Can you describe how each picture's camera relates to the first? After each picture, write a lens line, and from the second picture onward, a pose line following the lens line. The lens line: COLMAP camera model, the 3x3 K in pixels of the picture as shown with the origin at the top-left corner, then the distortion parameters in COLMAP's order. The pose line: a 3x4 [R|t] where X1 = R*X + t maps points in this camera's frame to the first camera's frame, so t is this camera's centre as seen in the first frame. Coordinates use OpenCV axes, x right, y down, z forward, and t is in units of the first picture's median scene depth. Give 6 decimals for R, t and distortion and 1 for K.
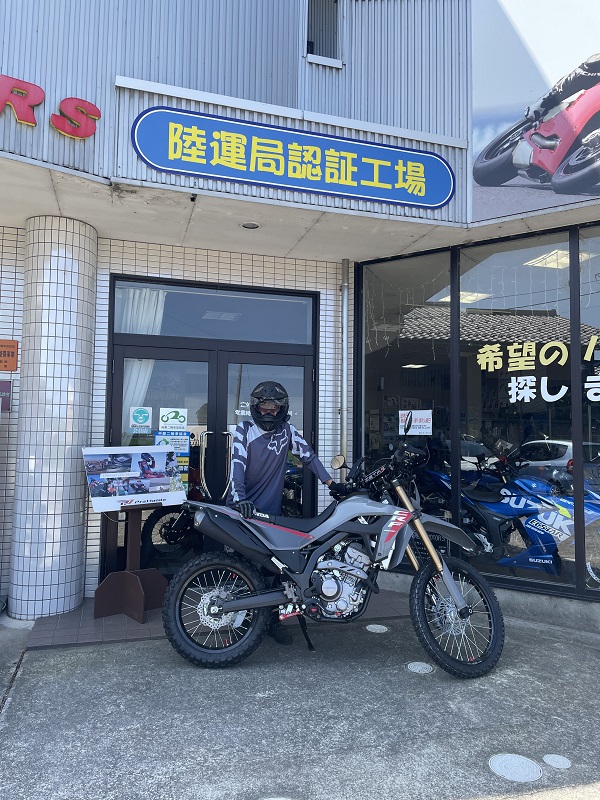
lens RADIAL K [[602.9, 0, 301.1], [0, 602.9, 396.8], [0, 0, 1]] dist [0.088470, -0.112013]
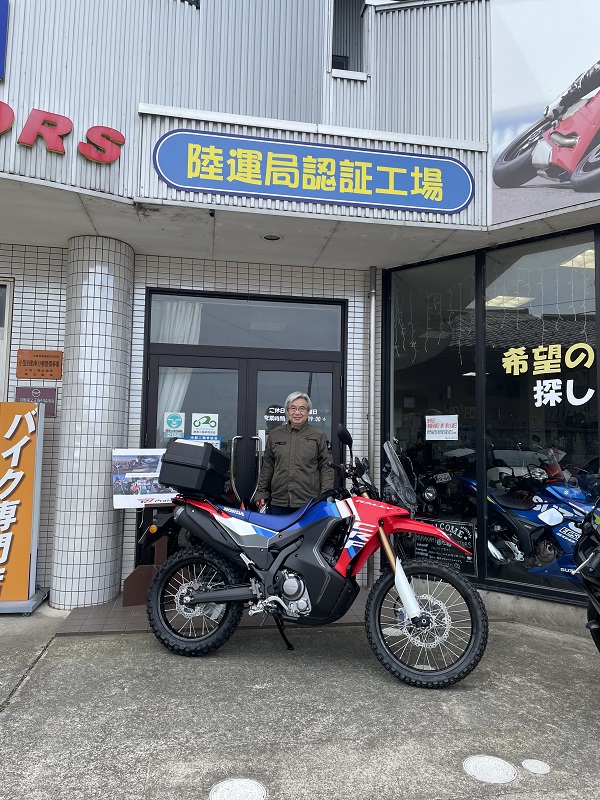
lens RADIAL K [[602.9, 0, 302.8], [0, 602.9, 397.4], [0, 0, 1]] dist [0.088470, -0.112013]
pose [[0.991917, -0.005994, -0.126745, 0.103402], [0.003676, 0.999822, -0.018513, 0.012057], [0.126833, 0.017898, 0.991763, -0.019019]]
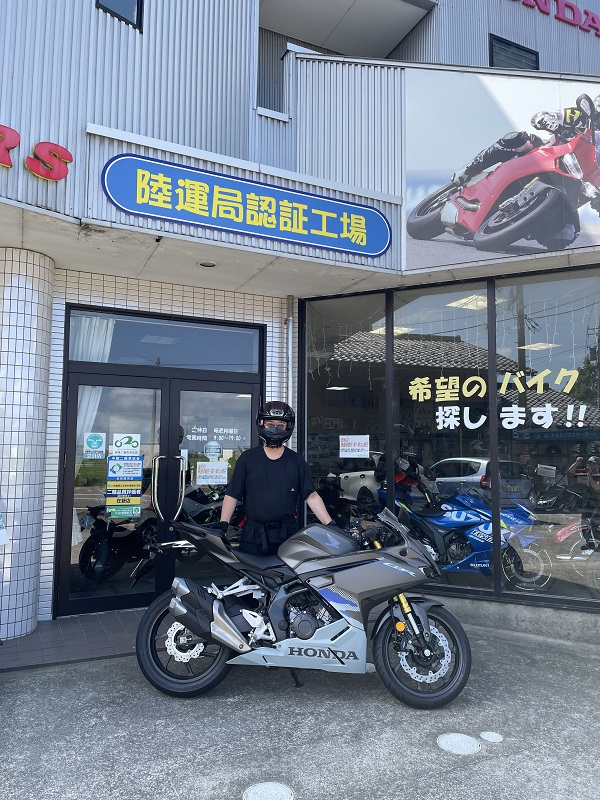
lens RADIAL K [[602.9, 0, 303.9], [0, 602.9, 401.6], [0, 0, 1]] dist [0.088470, -0.112013]
pose [[0.989015, 0.007672, 0.147615, -0.074472], [-0.004927, 0.999808, -0.018956, -0.020601], [-0.147732, 0.018020, 0.988863, -0.084570]]
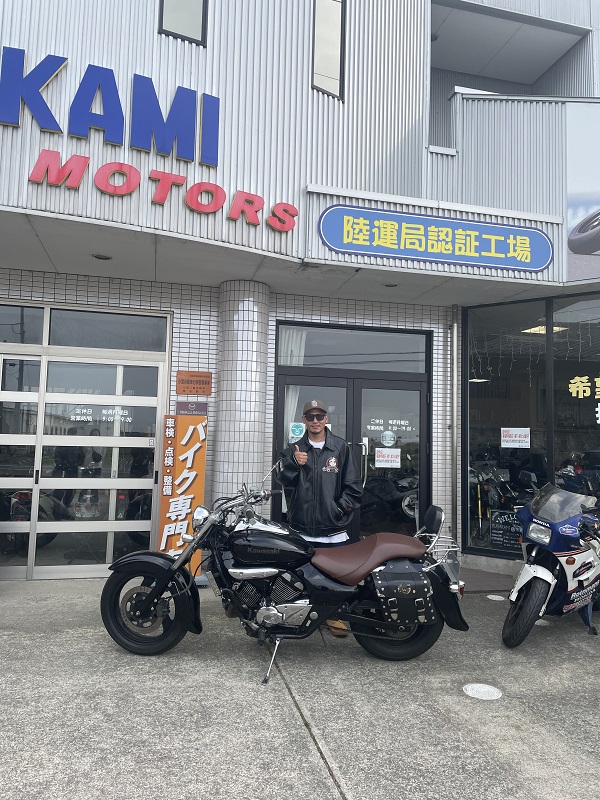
lens RADIAL K [[602.9, 0, 302.0], [0, 602.9, 392.4], [0, 0, 1]] dist [0.088470, -0.112013]
pose [[0.998721, 0.007554, -0.049984, -0.216055], [-0.008242, 0.999874, -0.013560, -0.034506], [0.049875, 0.013955, 0.998658, -0.312245]]
